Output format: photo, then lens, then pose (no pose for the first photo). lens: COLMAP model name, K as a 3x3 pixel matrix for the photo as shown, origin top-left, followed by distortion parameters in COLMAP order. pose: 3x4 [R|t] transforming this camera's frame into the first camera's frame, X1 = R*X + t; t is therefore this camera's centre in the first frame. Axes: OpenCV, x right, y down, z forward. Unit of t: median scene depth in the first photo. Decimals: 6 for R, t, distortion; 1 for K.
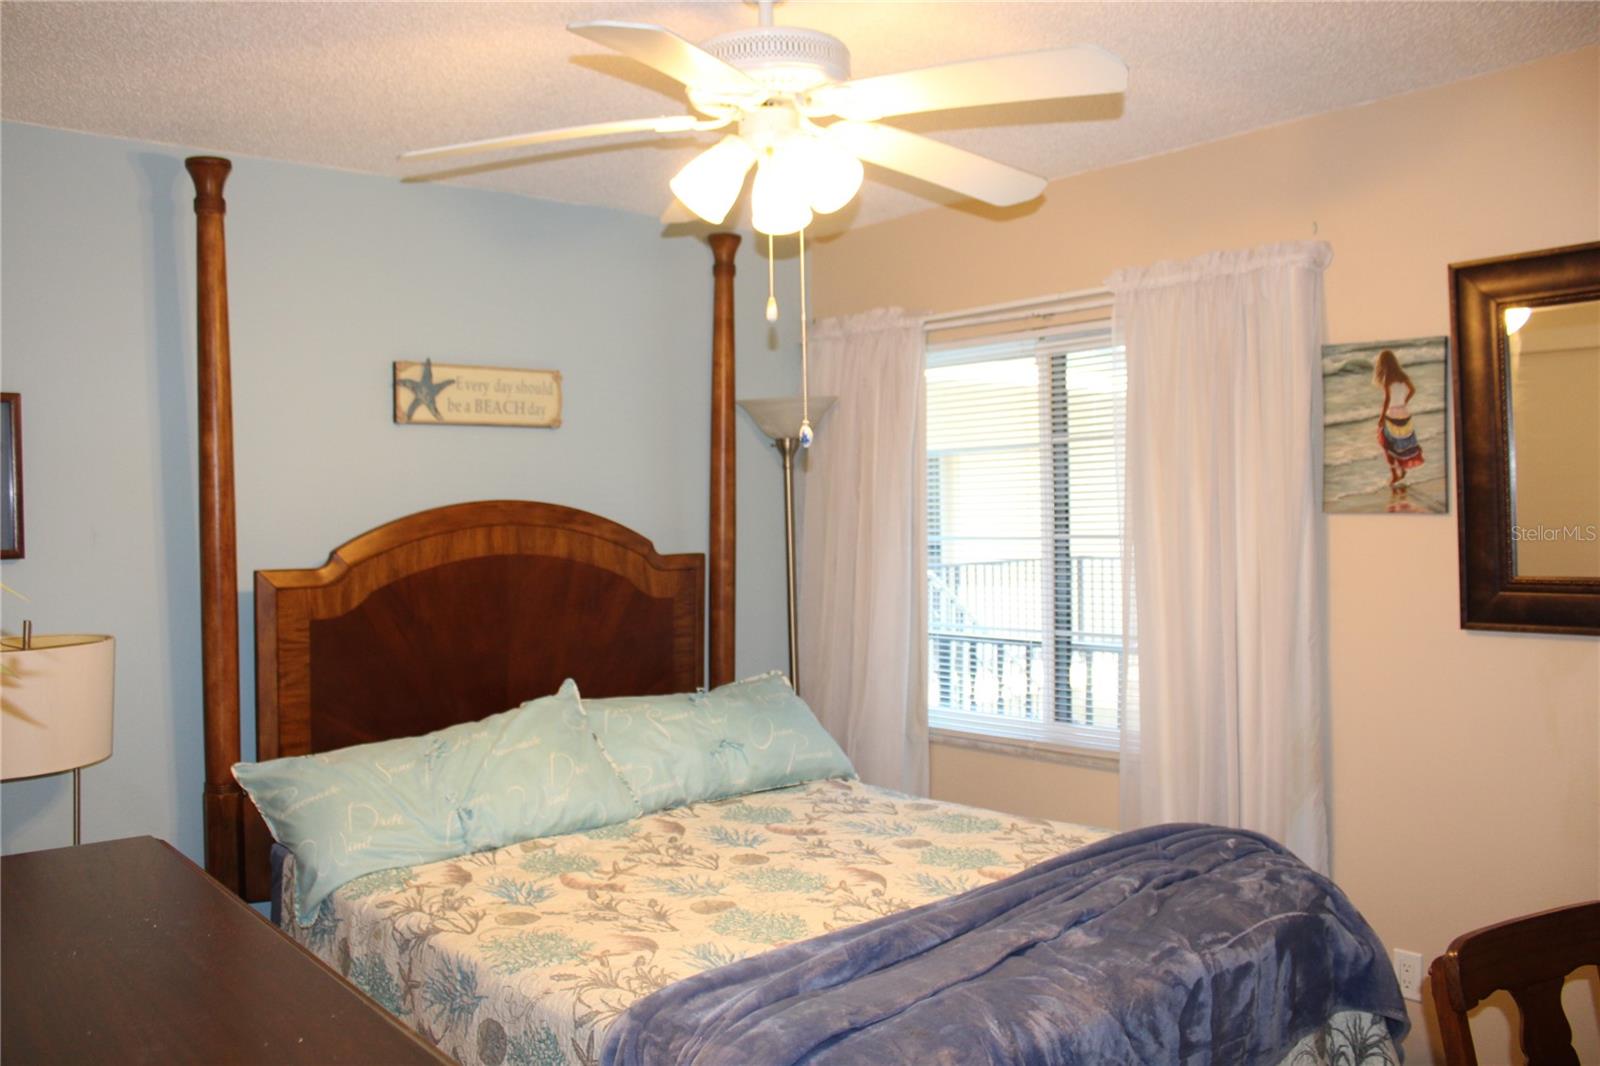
lens RADIAL K [[1356.9, 0, 799.3], [0, 1356.9, 529.7], [0, 0, 1]] dist [-0.119733, 0.074619]
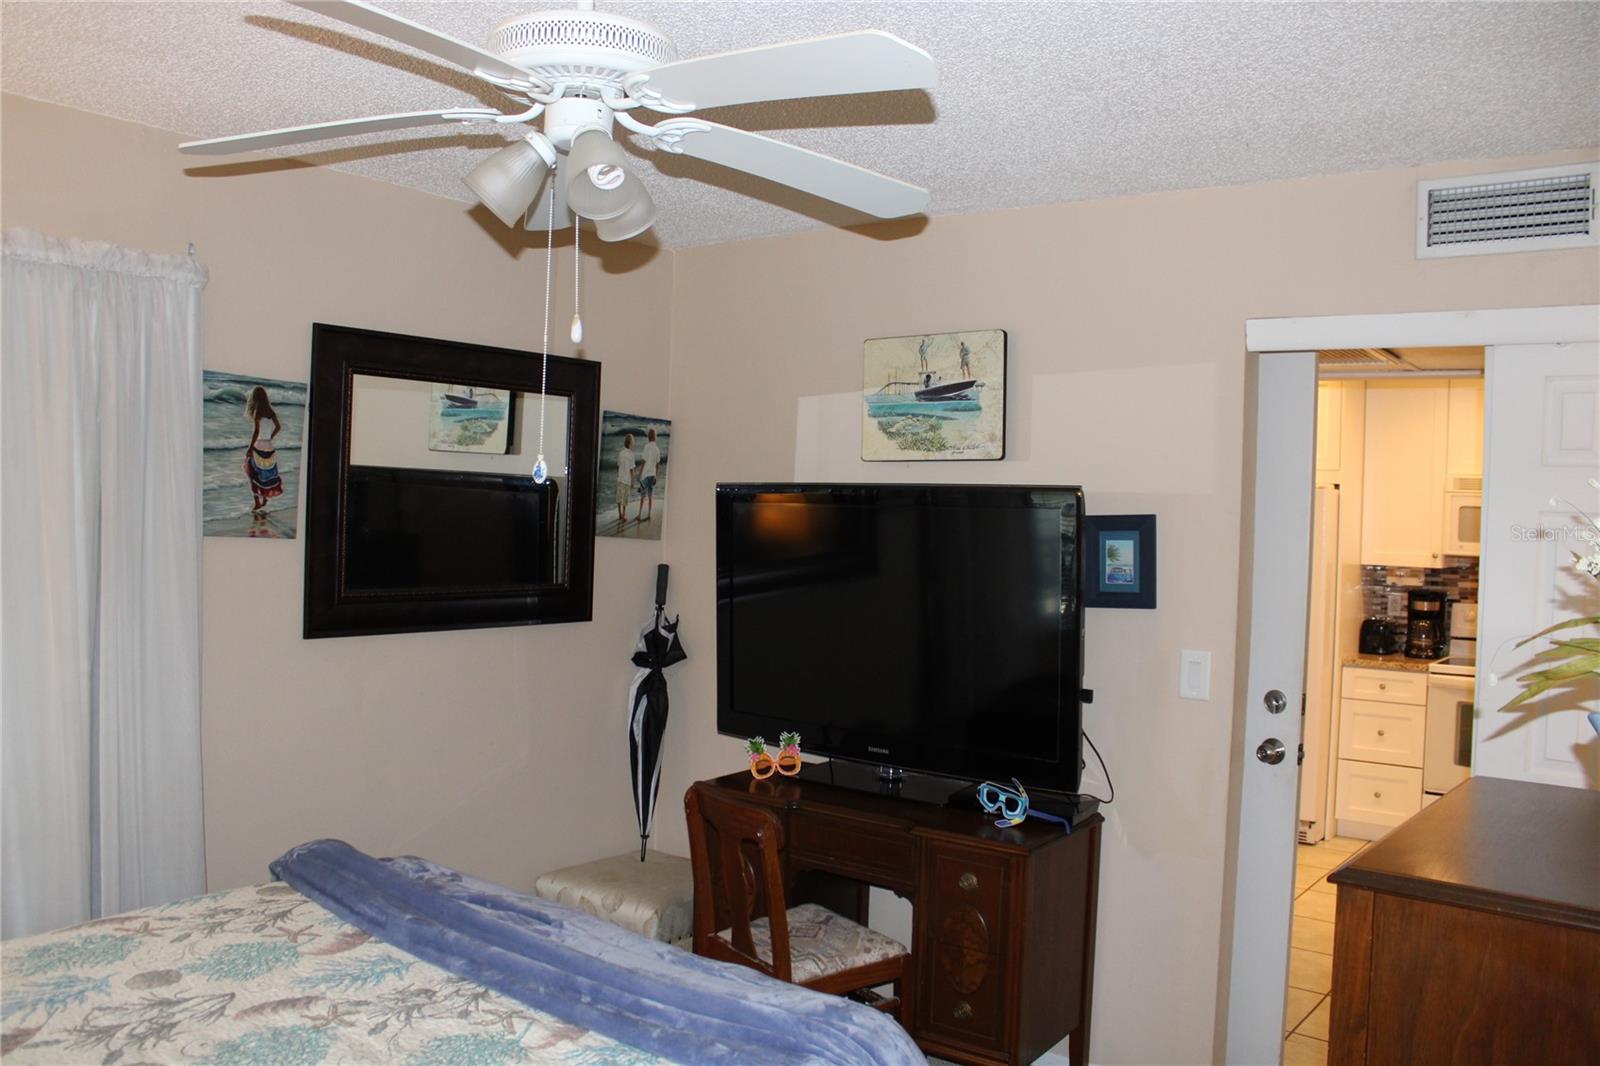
lens RADIAL K [[1356.9, 0, 798.3], [0, 1356.9, 534.6], [0, 0, 1]] dist [-0.119733, 0.074619]
pose [[-0.216465, -0.006212, 0.976271, -0.709107], [-0.022024, 0.999756, 0.001478, -0.026432], [-0.976042, -0.021181, -0.216549, 0.804703]]
